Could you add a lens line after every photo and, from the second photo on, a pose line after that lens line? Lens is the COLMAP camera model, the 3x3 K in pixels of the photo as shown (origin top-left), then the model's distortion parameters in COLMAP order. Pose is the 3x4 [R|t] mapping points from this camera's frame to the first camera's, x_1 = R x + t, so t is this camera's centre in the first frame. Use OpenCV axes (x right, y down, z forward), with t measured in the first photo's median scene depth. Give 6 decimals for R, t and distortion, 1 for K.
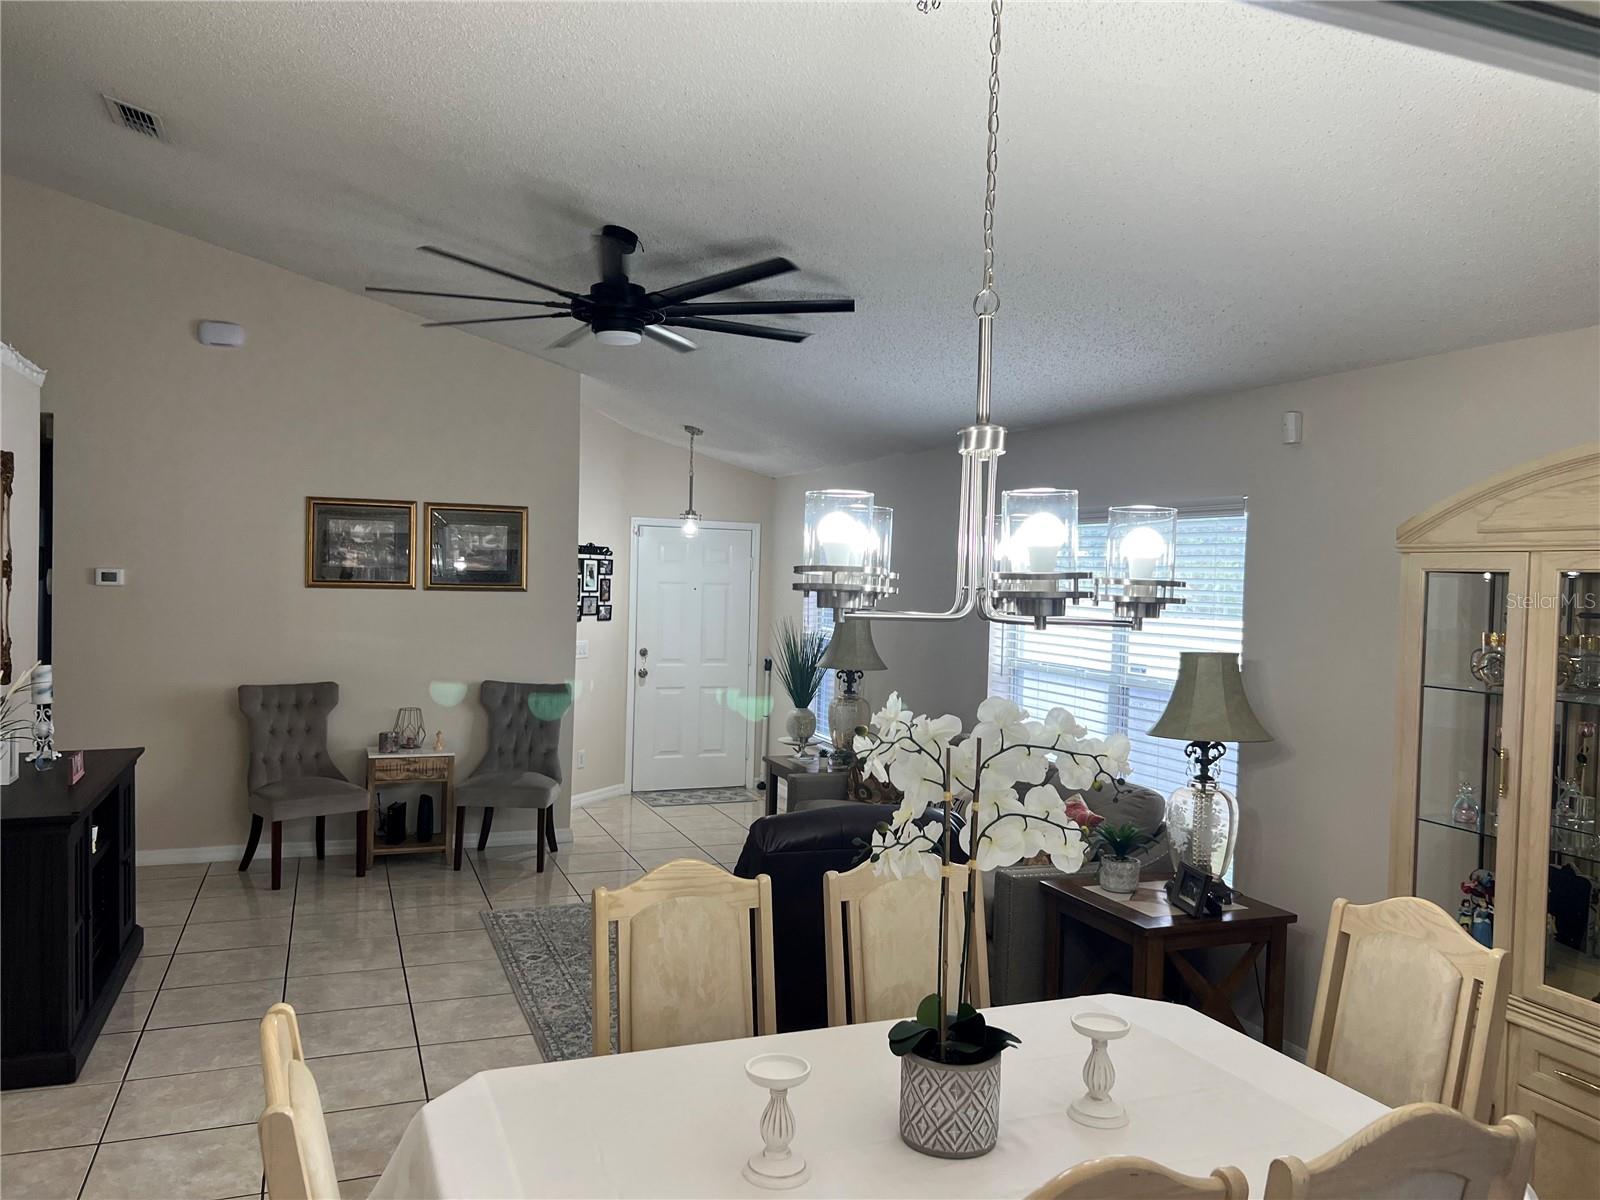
lens RADIAL K [[1210.3, 0, 792.7], [0, 1210.3, 606.4], [0, 0, 1]] dist [0.051115, -0.060414]
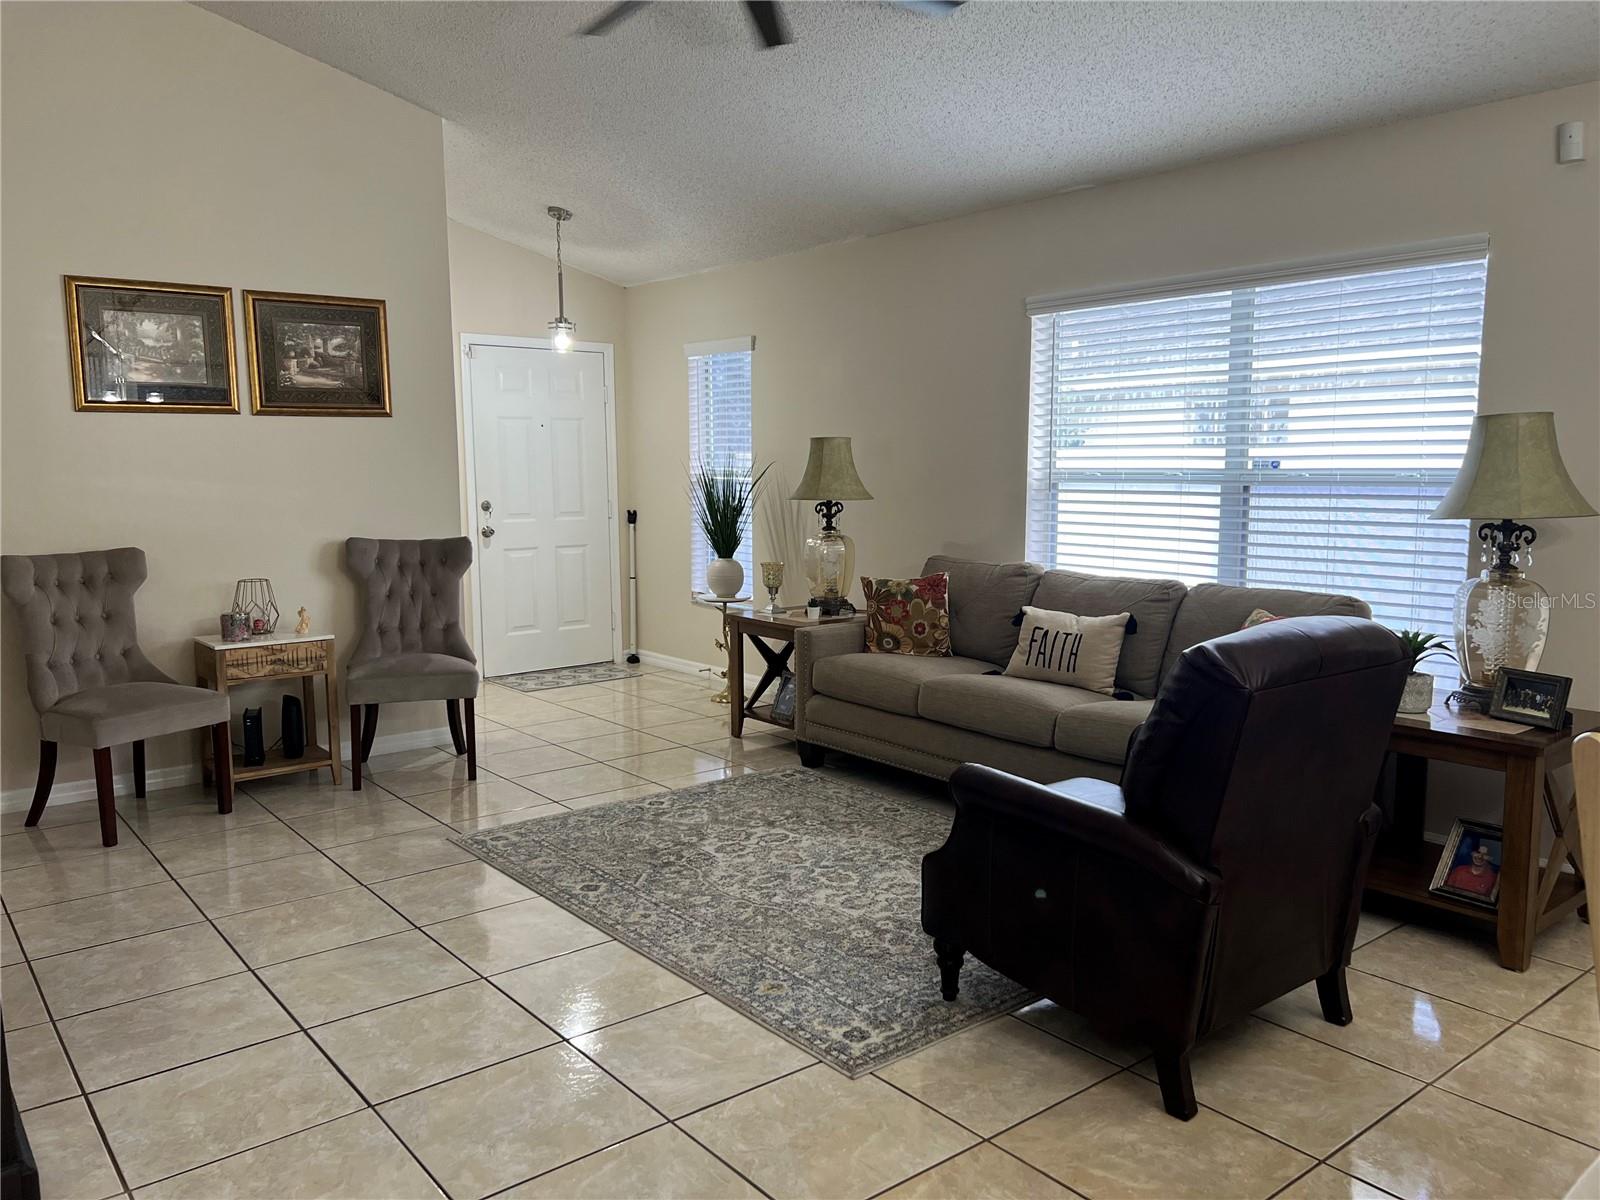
lens RADIAL K [[1210.3, 0, 803.1], [0, 1210.3, 607.8], [0, 0, 1]] dist [0.051115, -0.060414]
pose [[0.950608, -0.070042, 0.302390, -0.231918], [0.039606, 0.993615, 0.105640, 0.038291], [-0.307858, -0.088446, 0.947312, 0.220562]]
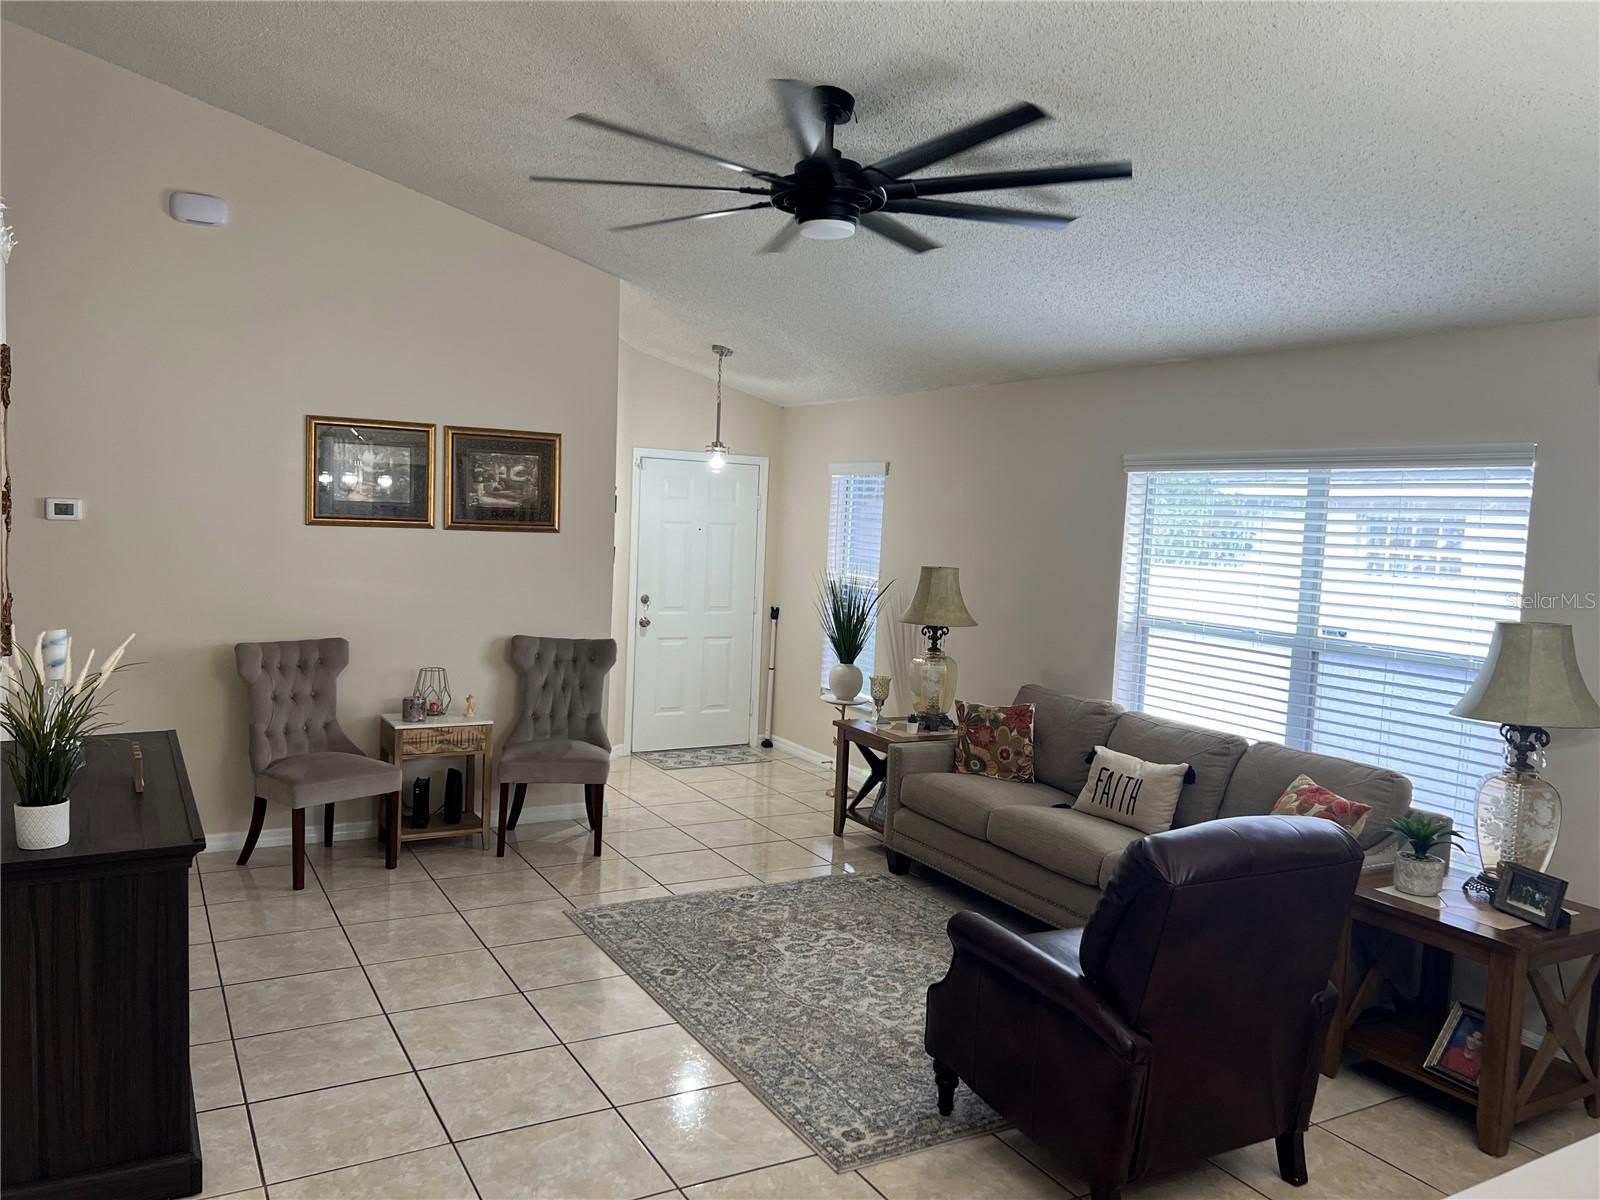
lens RADIAL K [[1210.3, 0, 790.9], [0, 1210.3, 605.5], [0, 0, 1]] dist [0.051115, -0.060414]
pose [[0.989781, 0.004605, 0.142525, -0.193832], [-0.012521, 0.998424, 0.054699, -0.010368], [-0.142048, -0.055924, 0.988279, 0.128923]]
